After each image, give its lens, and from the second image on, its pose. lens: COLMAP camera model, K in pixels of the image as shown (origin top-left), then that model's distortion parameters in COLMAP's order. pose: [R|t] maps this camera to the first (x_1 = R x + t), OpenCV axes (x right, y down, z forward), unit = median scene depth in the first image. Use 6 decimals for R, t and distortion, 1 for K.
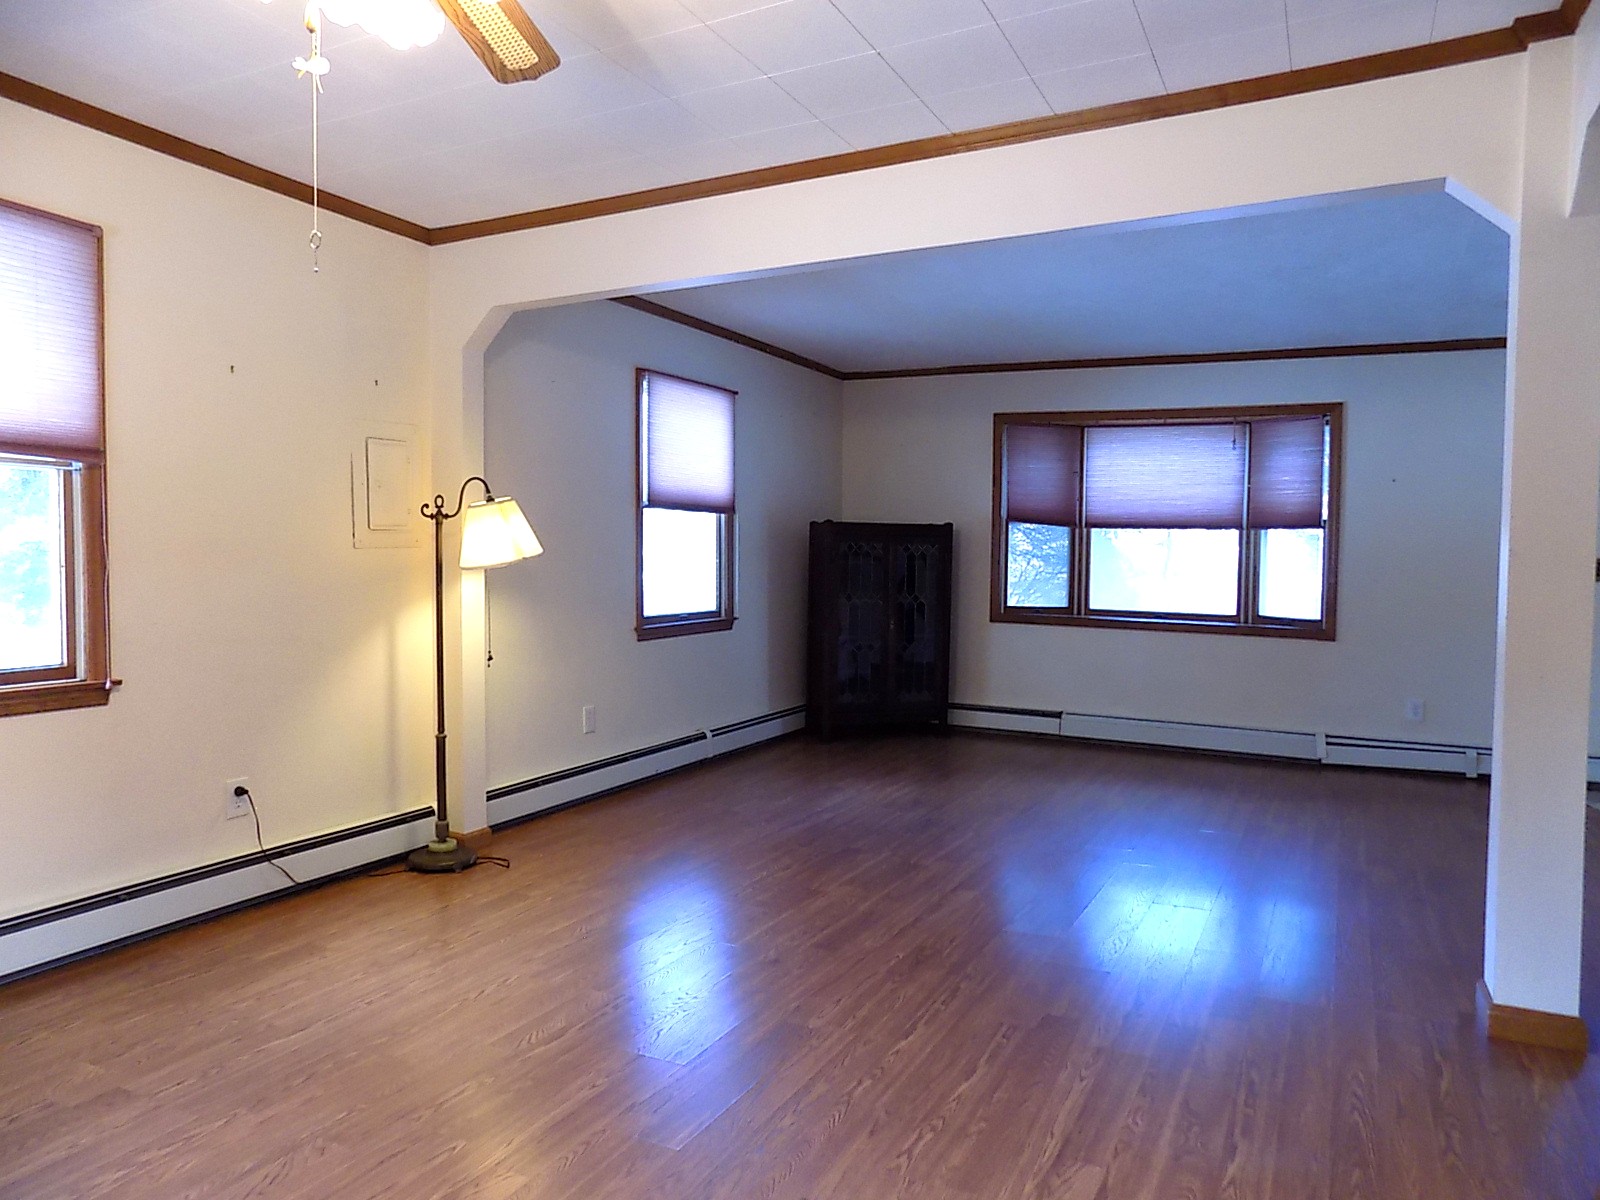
lens RADIAL K [[1078.0, 0, 800.0], [0, 1078.0, 600.0], [0, 0, 1]] dist [-0.051849, 0.058929]
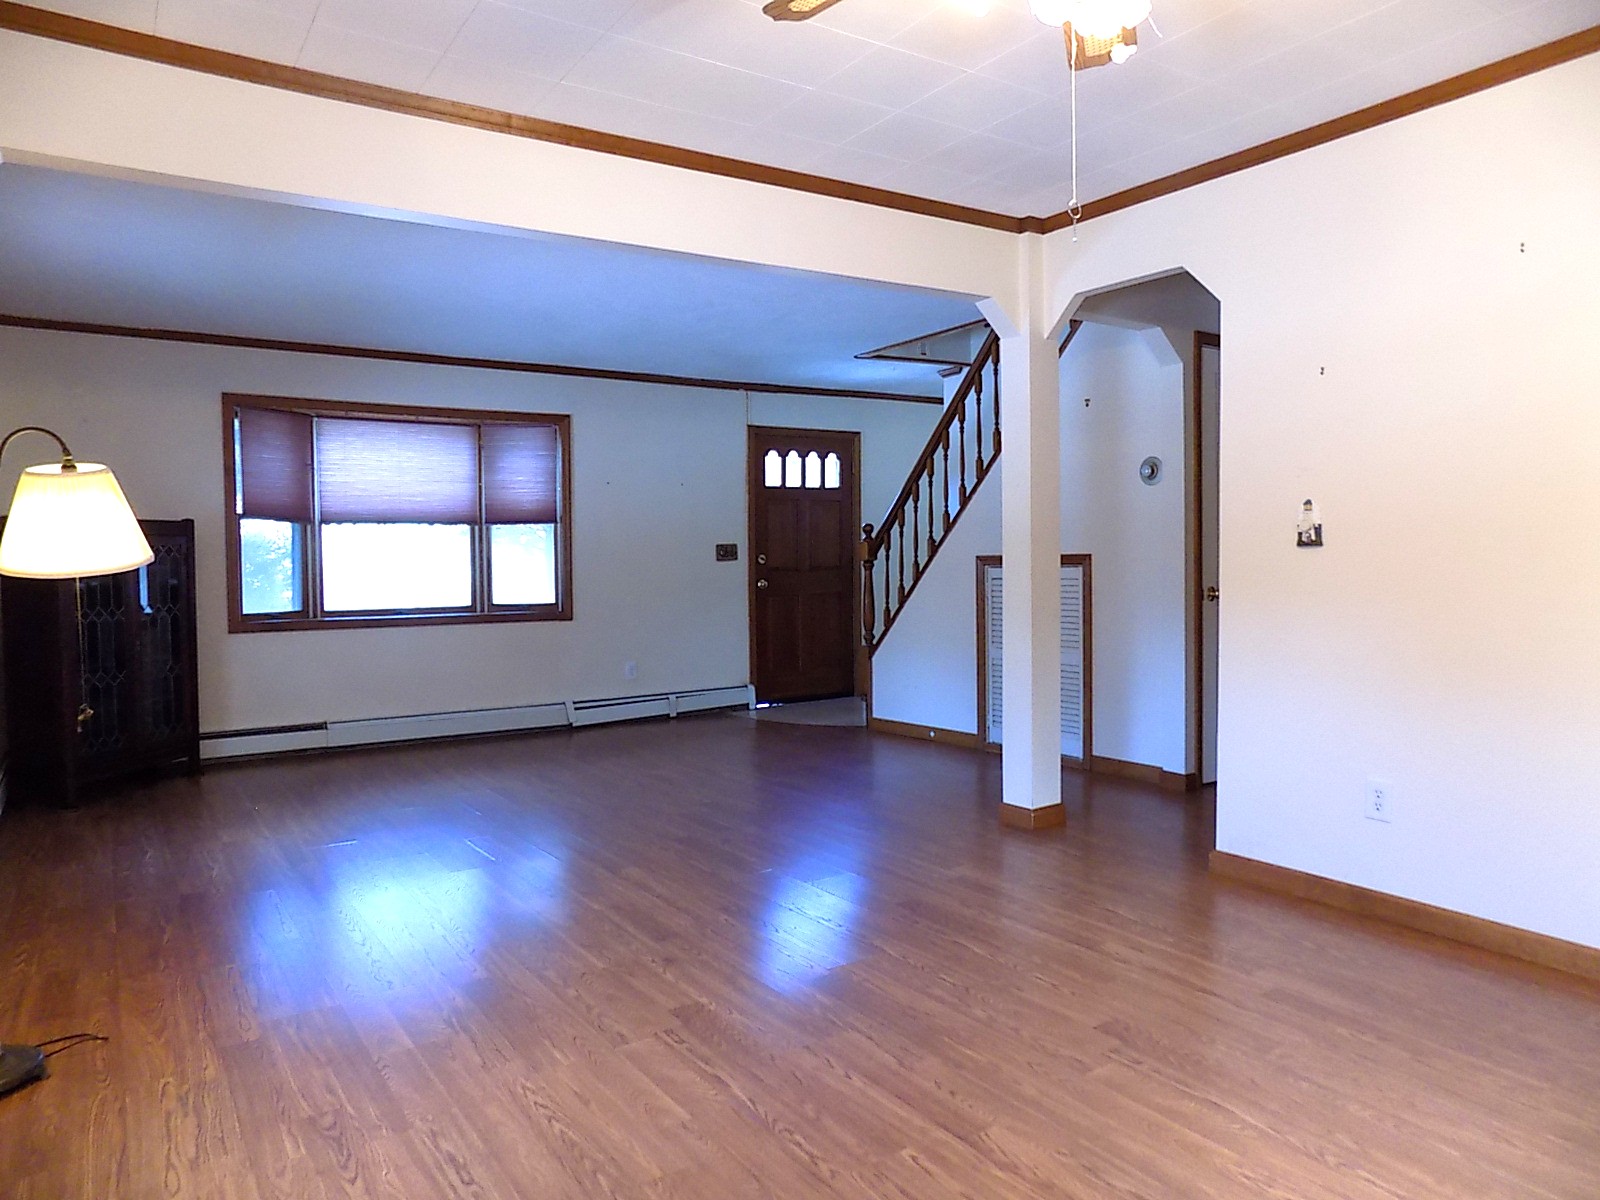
lens RADIAL K [[1078.0, 0, 800.0], [0, 1078.0, 600.0], [0, 0, 1]] dist [-0.051849, 0.058929]
pose [[0.504228, -0.060573, 0.861444, -0.352854], [0.064503, 0.997392, 0.032376, -0.004922], [-0.861158, 0.039241, 0.506820, 0.179551]]
